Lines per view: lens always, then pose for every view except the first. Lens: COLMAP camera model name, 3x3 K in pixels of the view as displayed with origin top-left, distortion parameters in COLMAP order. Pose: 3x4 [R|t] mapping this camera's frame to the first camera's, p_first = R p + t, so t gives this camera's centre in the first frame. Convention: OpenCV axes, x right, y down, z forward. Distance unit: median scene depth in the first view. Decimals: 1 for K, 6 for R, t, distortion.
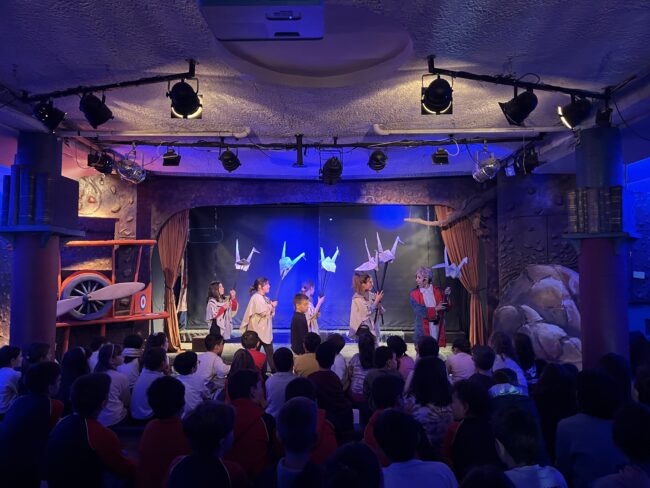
lens RADIAL K [[490.3, 0, 325.3], [0, 490.3, 242.4], [0, 0, 1]] dist [0.022994, -0.014075]
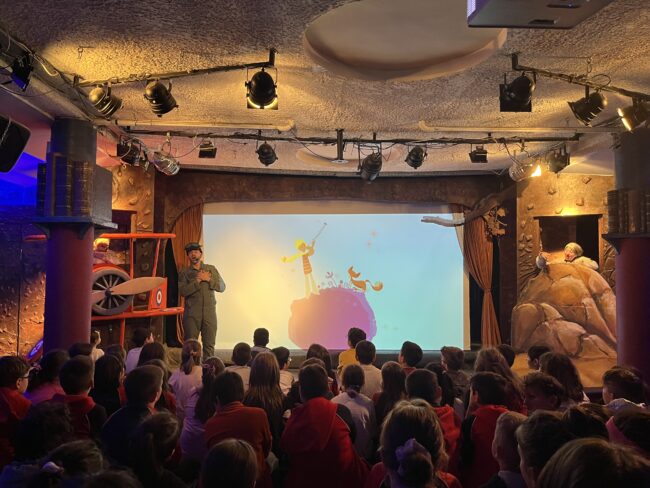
lens RADIAL K [[490.3, 0, 325.0], [0, 490.3, 250.5], [0, 0, 1]] dist [0.022994, -0.014075]
pose [[0.998394, 0.013024, 0.055142, -0.112902], [-0.014253, 0.999657, 0.021954, 0.002741], [-0.054837, -0.022705, 0.998237, 0.007830]]
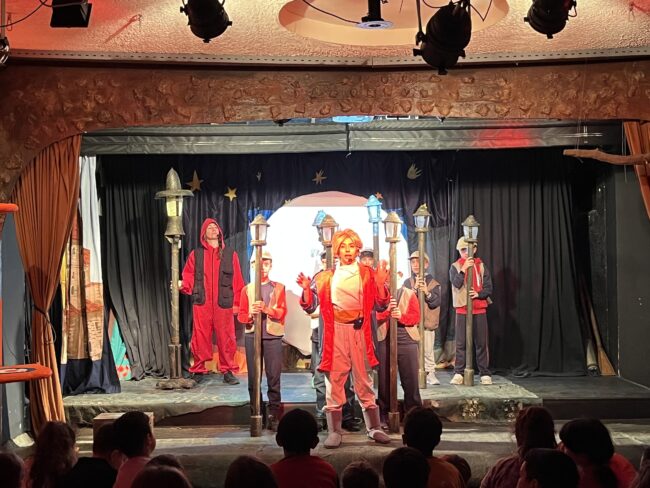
lens RADIAL K [[967.5, 0, 324.7], [0, 967.5, 242.4], [0, 0, 1]] dist [0.042750, 0.000000]
pose [[0.999495, -0.013774, 0.028628, -0.102814], [0.012744, 0.999276, 0.035844, 0.002855], [-0.029101, -0.035461, 0.998947, 0.126289]]
